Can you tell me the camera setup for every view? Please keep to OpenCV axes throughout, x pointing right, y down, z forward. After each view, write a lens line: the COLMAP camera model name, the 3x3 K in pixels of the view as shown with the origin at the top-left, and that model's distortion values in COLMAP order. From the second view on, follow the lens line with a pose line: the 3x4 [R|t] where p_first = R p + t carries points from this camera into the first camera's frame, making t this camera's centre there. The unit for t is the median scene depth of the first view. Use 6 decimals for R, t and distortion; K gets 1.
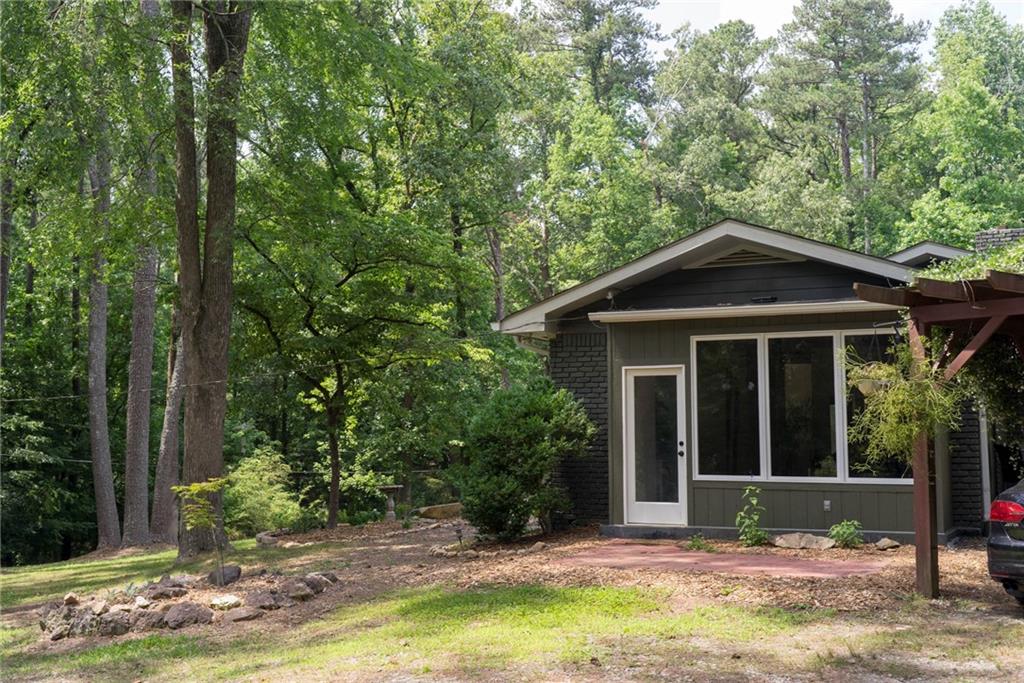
lens RADIAL K [[1809.8, 0, 512.0], [0, 1809.8, 341.5], [0, 0, 1]] dist [0.211716, 0.017729]
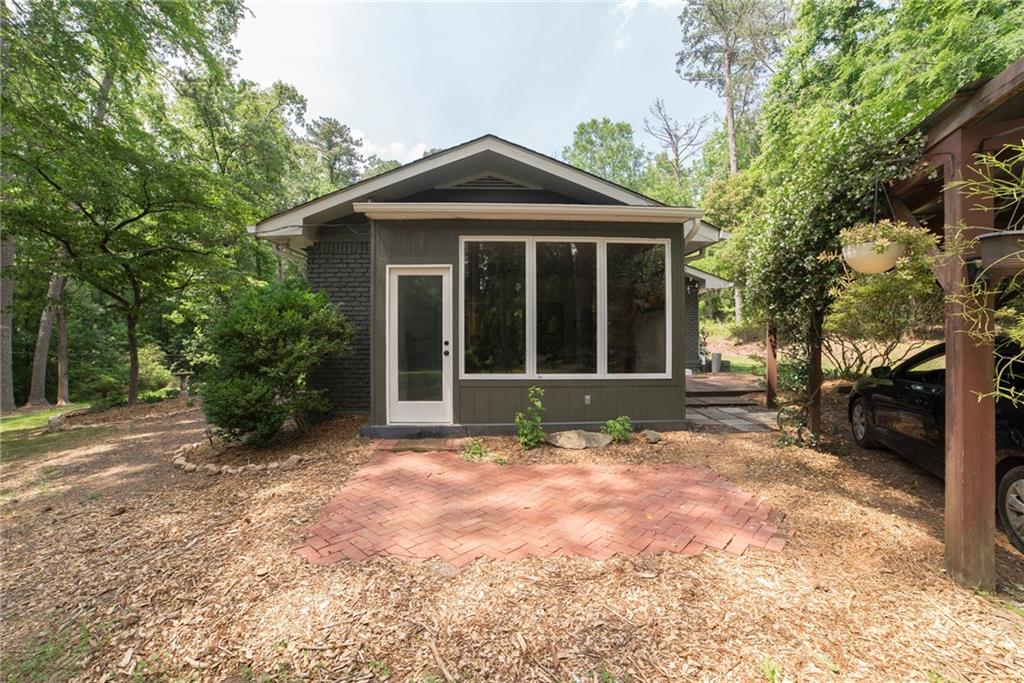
lens RADIAL K [[420.7, 0, 502.5], [0, 420.7, 334.8], [0, 0, 1]] dist [-0.088521, 0.032406]
pose [[0.894777, 0.004374, 0.446491, 0.016557], [-0.024231, 0.998954, 0.038773, 0.041521], [-0.445855, -0.045512, 0.893948, 0.771902]]
